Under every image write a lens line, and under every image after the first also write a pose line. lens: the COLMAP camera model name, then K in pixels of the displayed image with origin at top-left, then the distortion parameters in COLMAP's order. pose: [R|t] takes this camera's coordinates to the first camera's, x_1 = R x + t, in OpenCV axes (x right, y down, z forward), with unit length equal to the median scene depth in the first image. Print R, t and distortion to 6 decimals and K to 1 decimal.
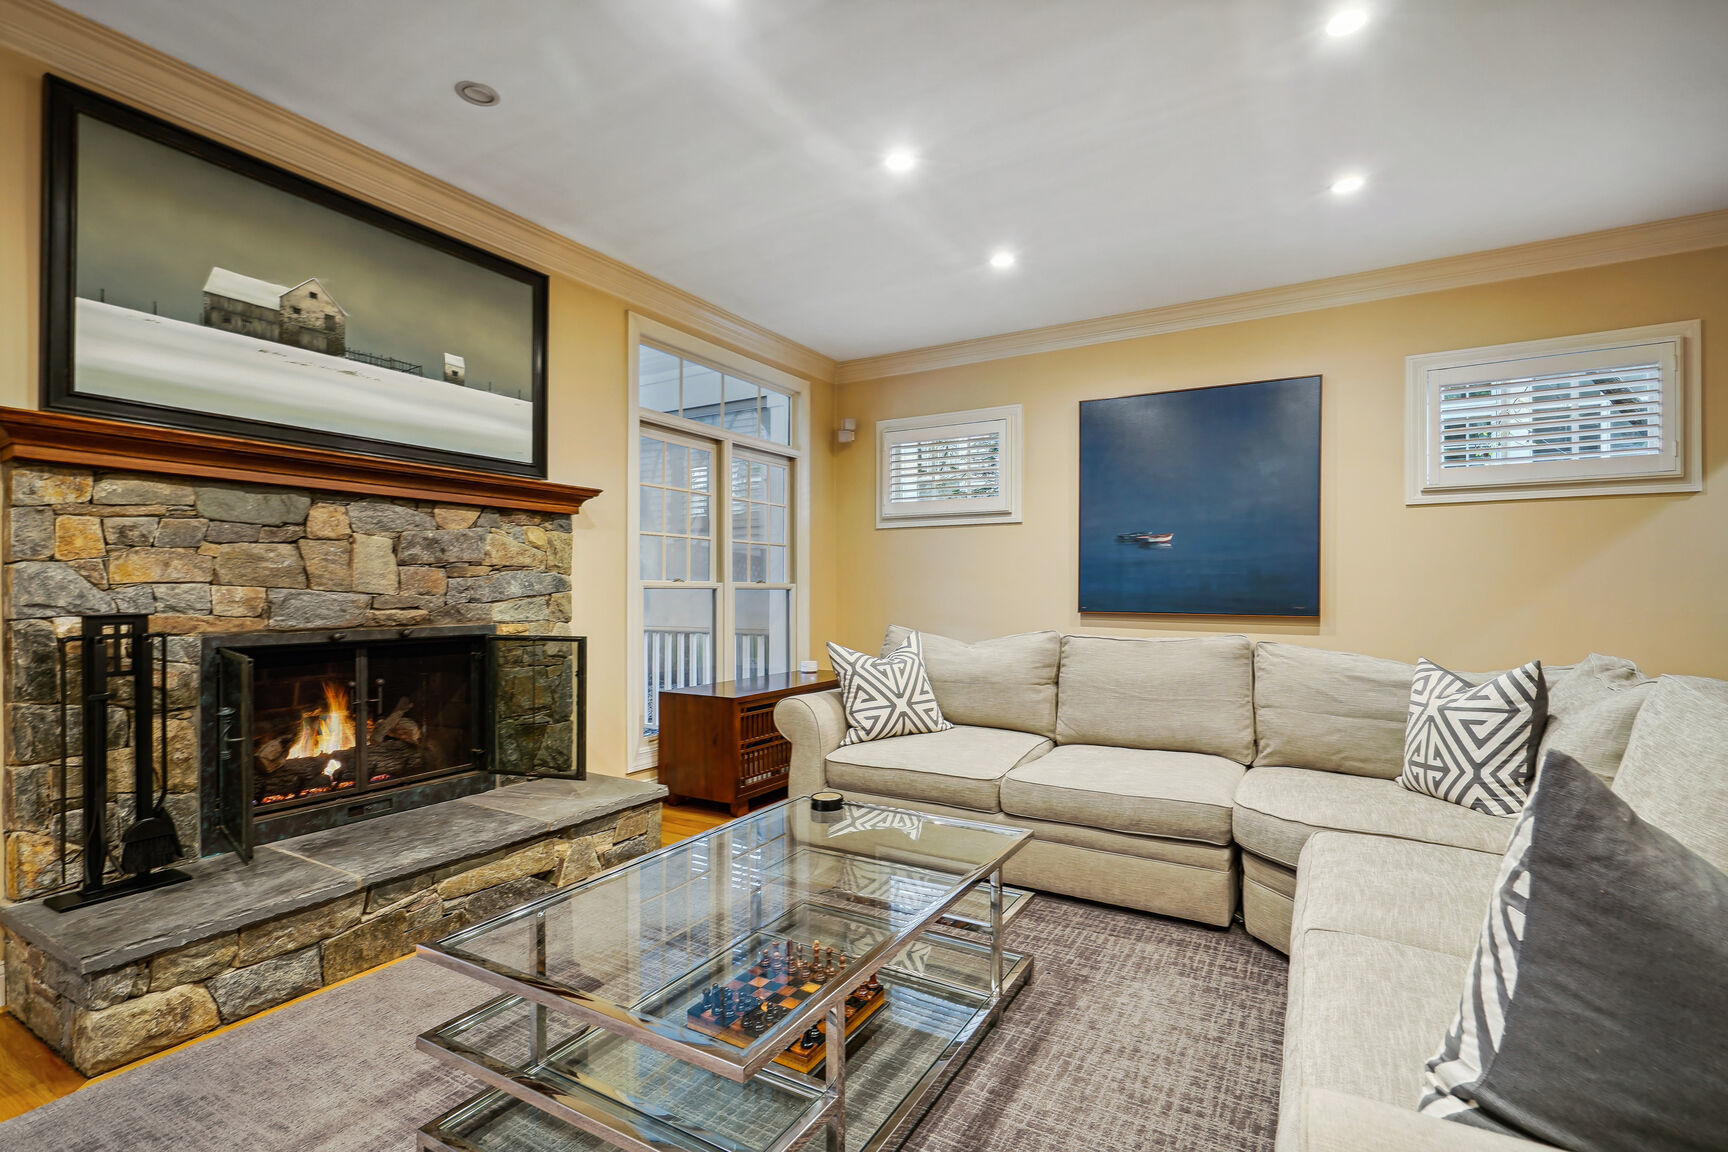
lens RADIAL K [[803.9, 0, 867.3], [0, 803.9, 586.5], [0, 0, 1]] dist [-0.000472, 0.003262]
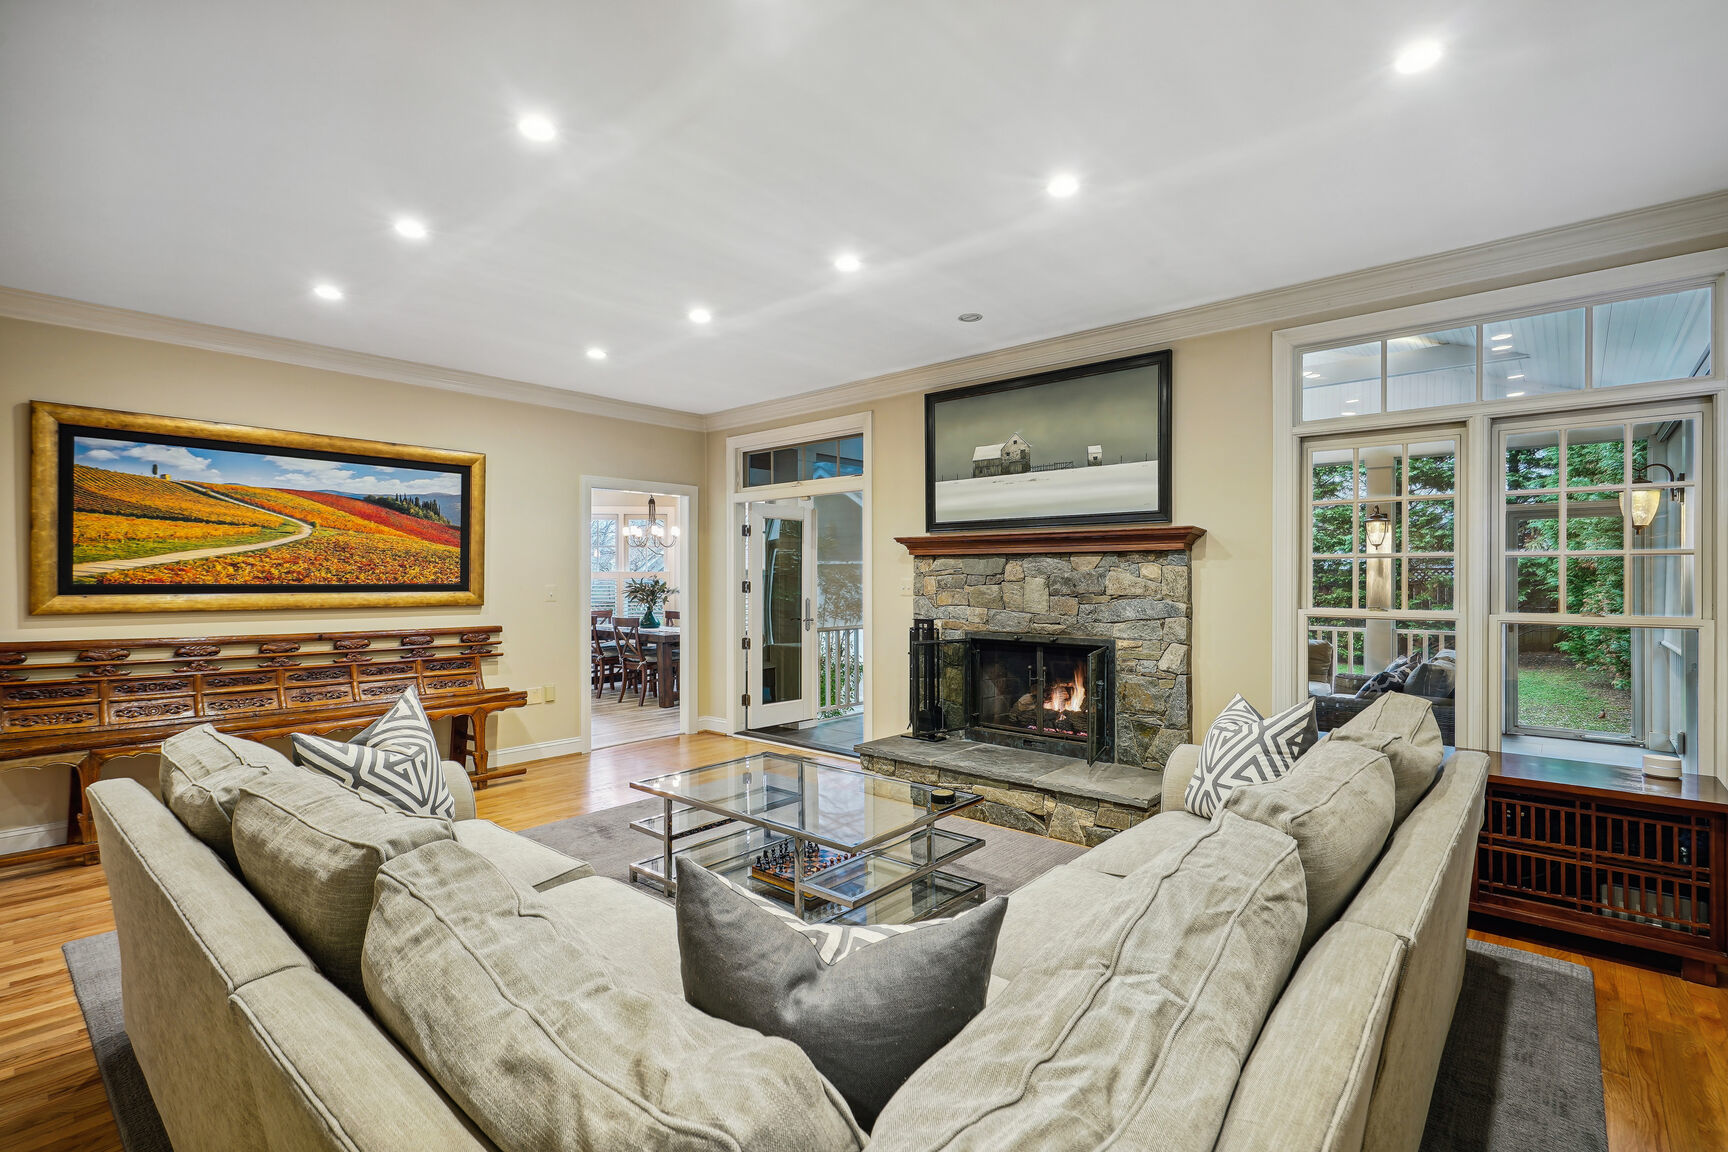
lens RADIAL K [[803.9, 0, 871.7], [0, 803.9, 577.5], [0, 0, 1]] dist [-0.000472, 0.003262]
pose [[-0.189019, 0.001624, -0.981972, 0.933958], [0.003824, 0.999992, 0.000917, -0.059452], [0.981966, -0.003582, -0.189024, 0.874231]]
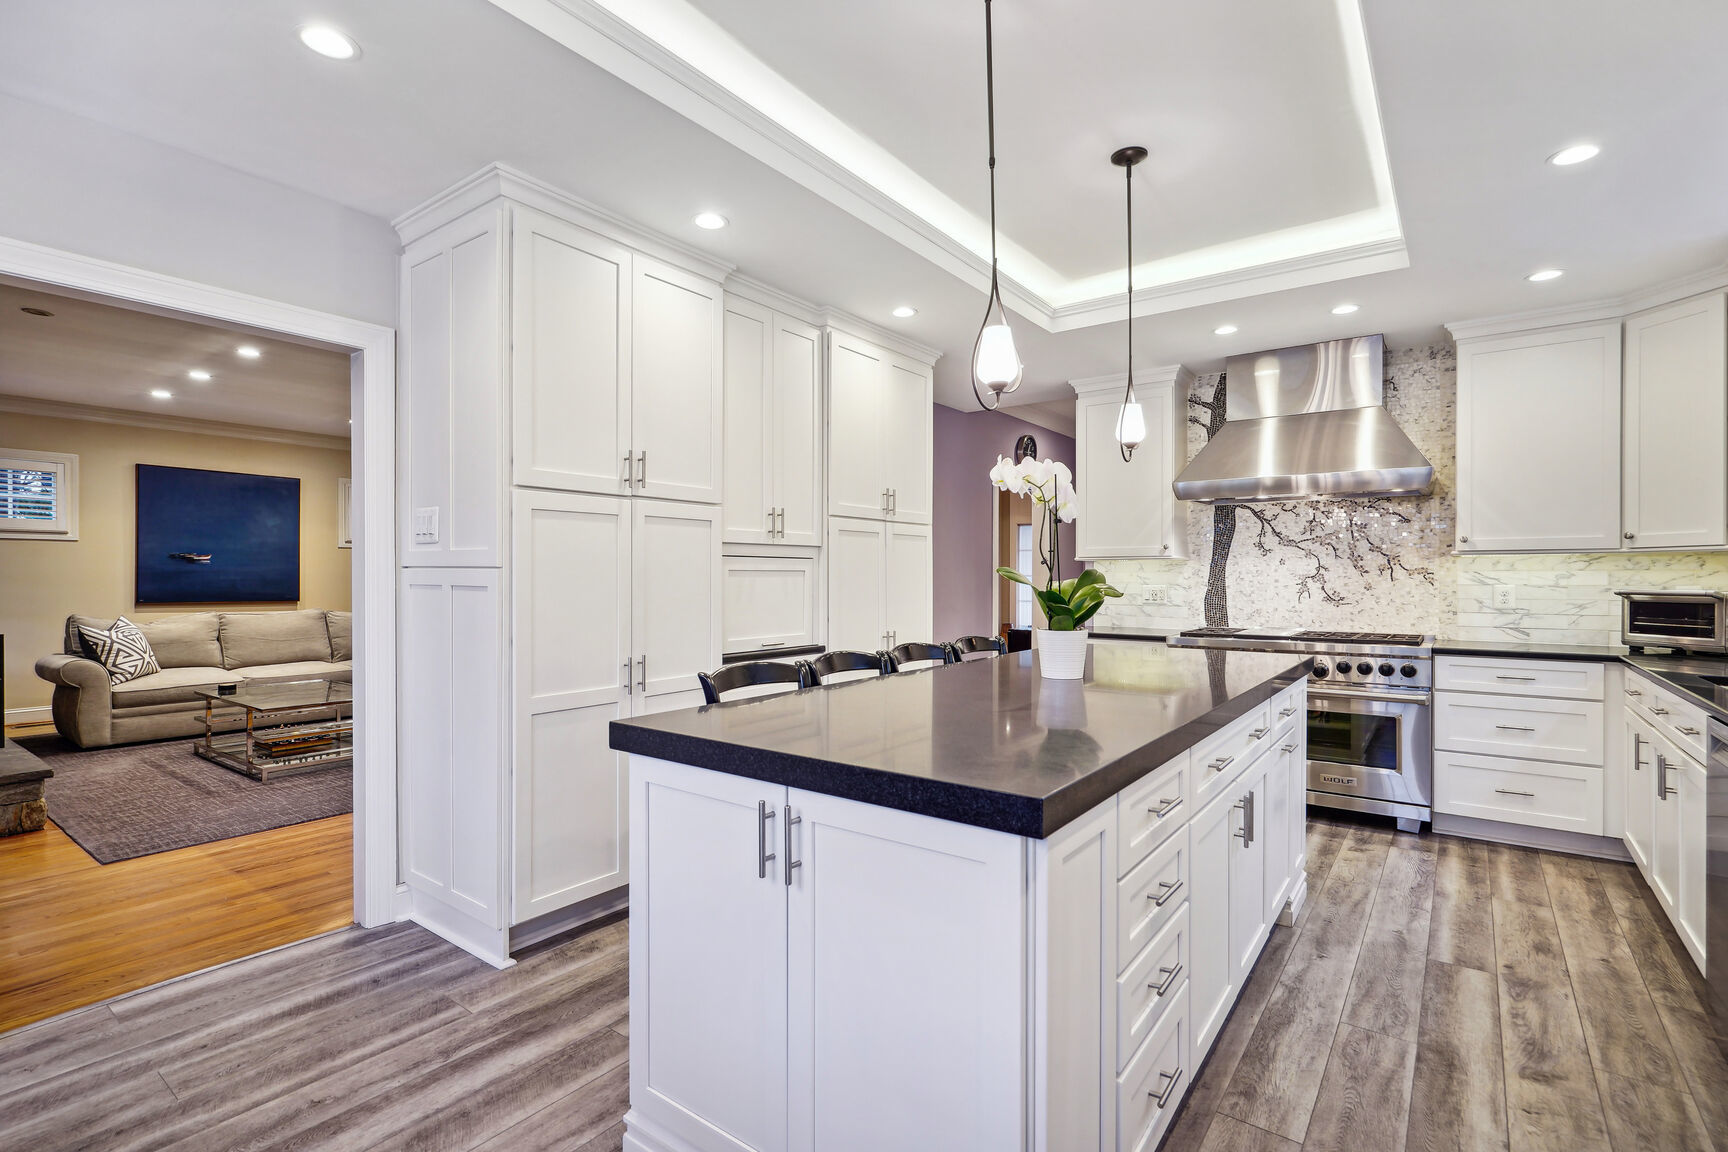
lens RADIAL K [[803.9, 0, 853.2], [0, 803.9, 578.6], [0, 0, 1]] dist [-0.000472, 0.003262]
pose [[0.116432, -0.001697, 0.993197, -1.592883], [-0.005306, 0.999983, 0.002330, -0.037160], [-0.993184, -0.005541, 0.116421, -0.758526]]
